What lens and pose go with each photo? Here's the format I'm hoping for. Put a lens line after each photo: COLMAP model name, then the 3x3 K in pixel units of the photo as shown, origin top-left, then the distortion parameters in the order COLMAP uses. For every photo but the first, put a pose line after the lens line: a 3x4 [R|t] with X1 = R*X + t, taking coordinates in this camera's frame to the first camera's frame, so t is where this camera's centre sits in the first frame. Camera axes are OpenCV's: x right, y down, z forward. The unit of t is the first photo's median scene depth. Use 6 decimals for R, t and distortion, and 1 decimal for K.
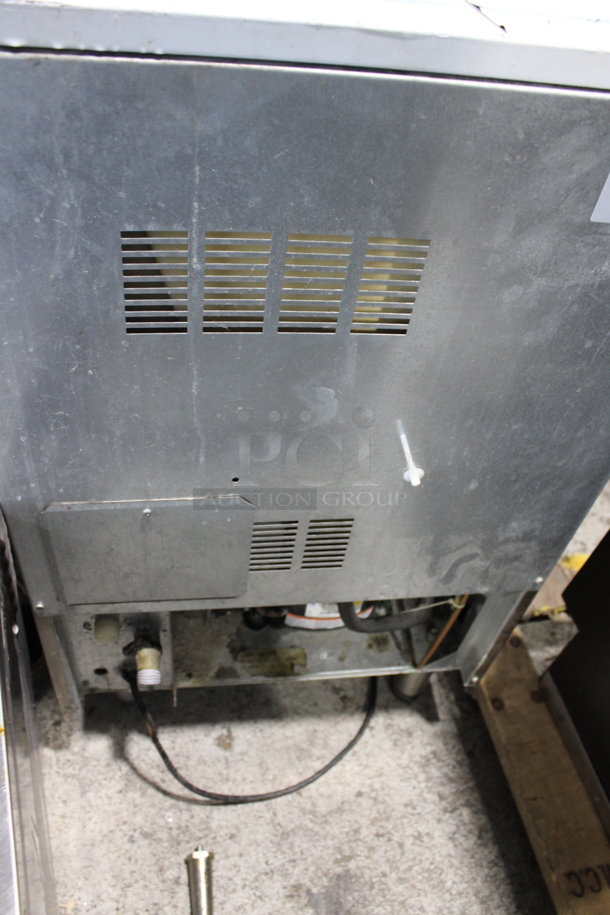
lens RADIAL K [[765.1, 0, 297.2], [0, 765.1, 458.2], [0, 0, 1]] dist [-0.174476, 0.148657]
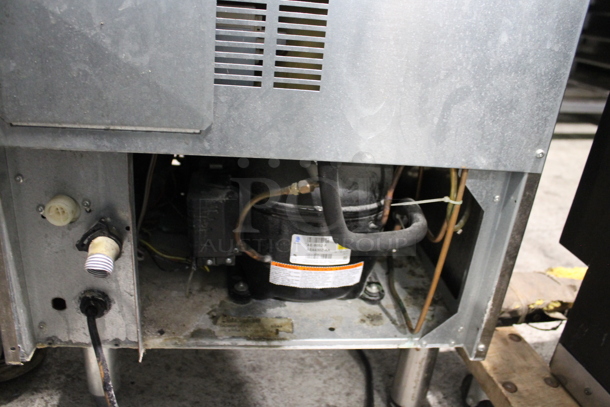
lens RADIAL K [[510.1, 0, 305.0], [0, 510.1, 203.5], [0, 0, 1]] dist [-0.174476, 0.148657]
pose [[0.999861, -0.009525, -0.013720, 0.036471], [0.003156, 0.914397, -0.404805, 0.378686], [0.016402, 0.404705, 0.914300, 0.387046]]
